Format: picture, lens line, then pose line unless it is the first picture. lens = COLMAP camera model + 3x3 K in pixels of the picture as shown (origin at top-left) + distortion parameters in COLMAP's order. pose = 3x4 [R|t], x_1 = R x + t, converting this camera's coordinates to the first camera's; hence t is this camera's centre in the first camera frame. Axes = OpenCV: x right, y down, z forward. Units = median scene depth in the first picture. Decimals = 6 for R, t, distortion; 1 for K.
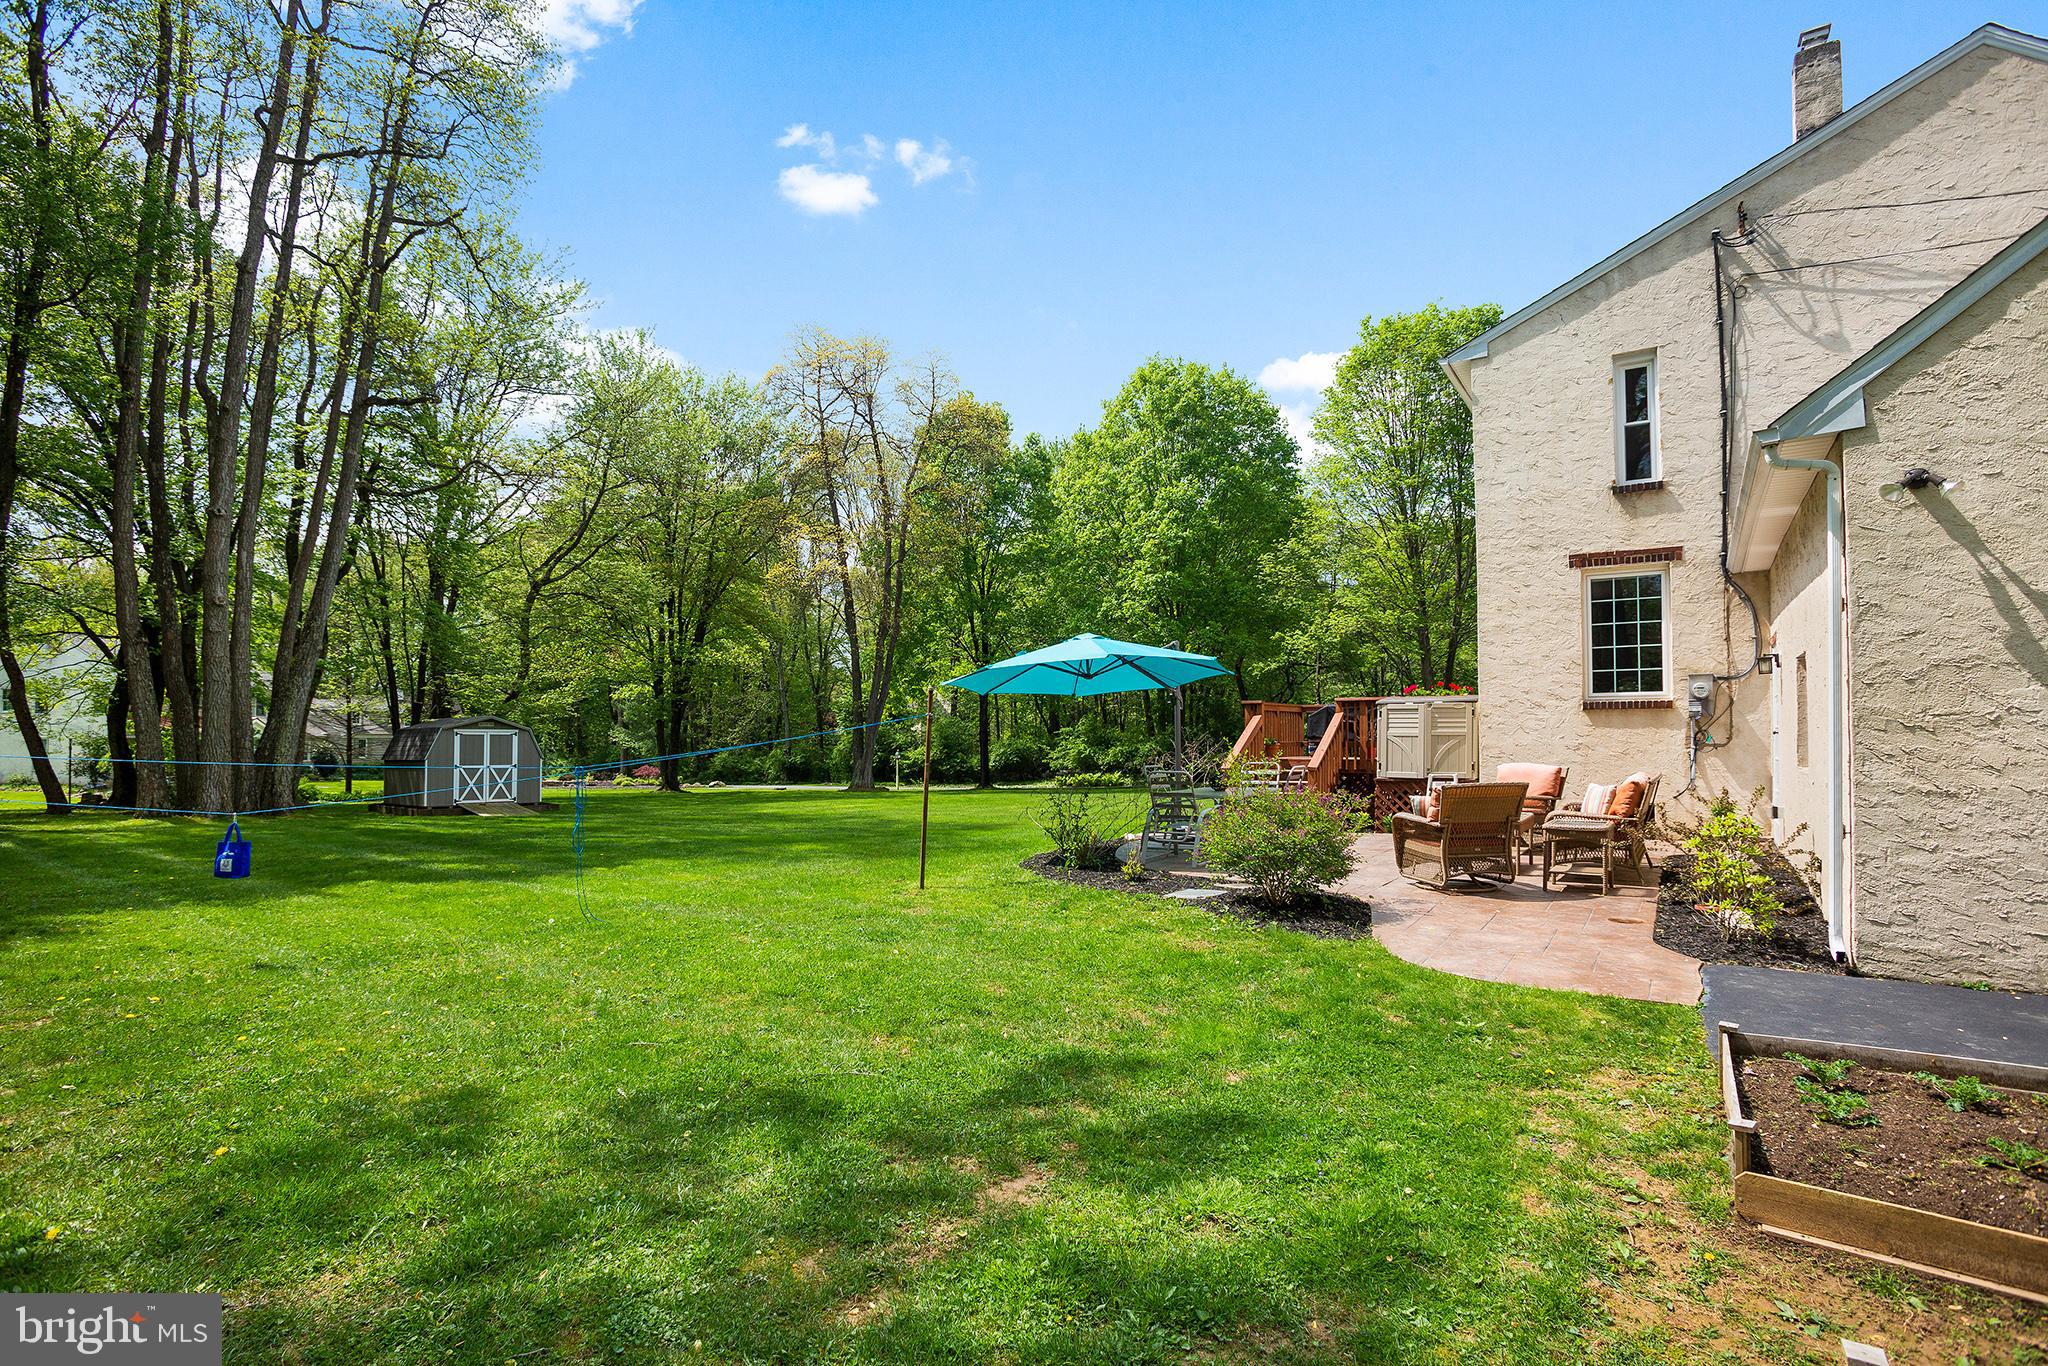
lens RADIAL K [[1019.4, 0, 1012.0], [0, 1019.4, 686.6], [0, 0, 1]] dist [-0.033687, 0.012391]
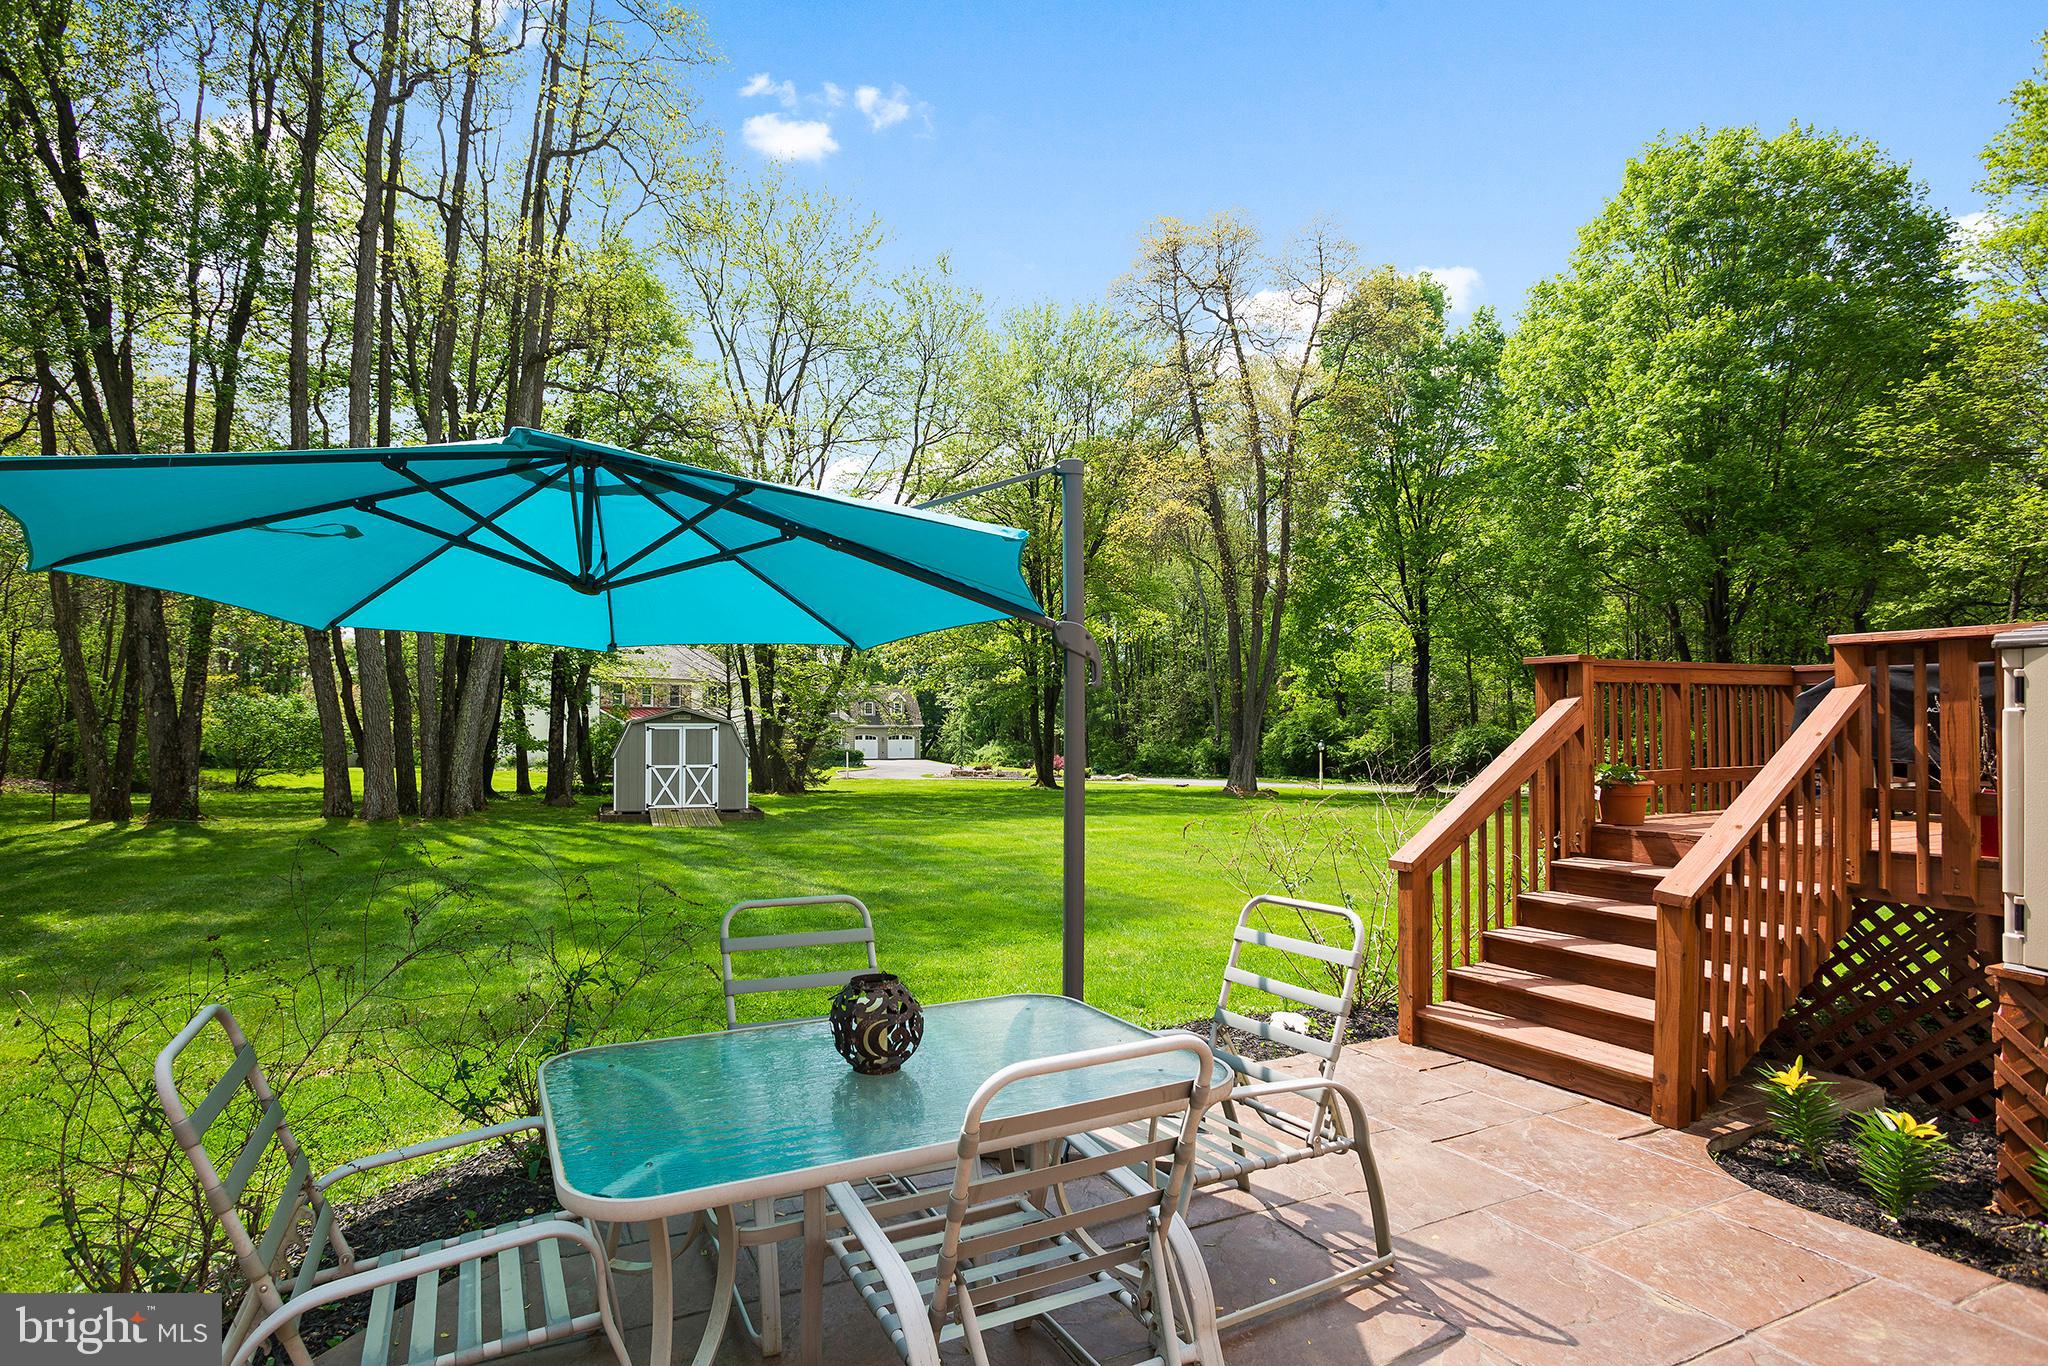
lens RADIAL K [[1019.4, 0, 1012.0], [0, 1019.4, 686.6], [0, 0, 1]] dist [-0.033687, 0.012391]
pose [[0.867891, -0.019530, -0.496370, 0.097664], [0.028536, 0.999537, 0.010567, 0.006235], [0.495934, -0.023336, 0.868047, 0.243310]]
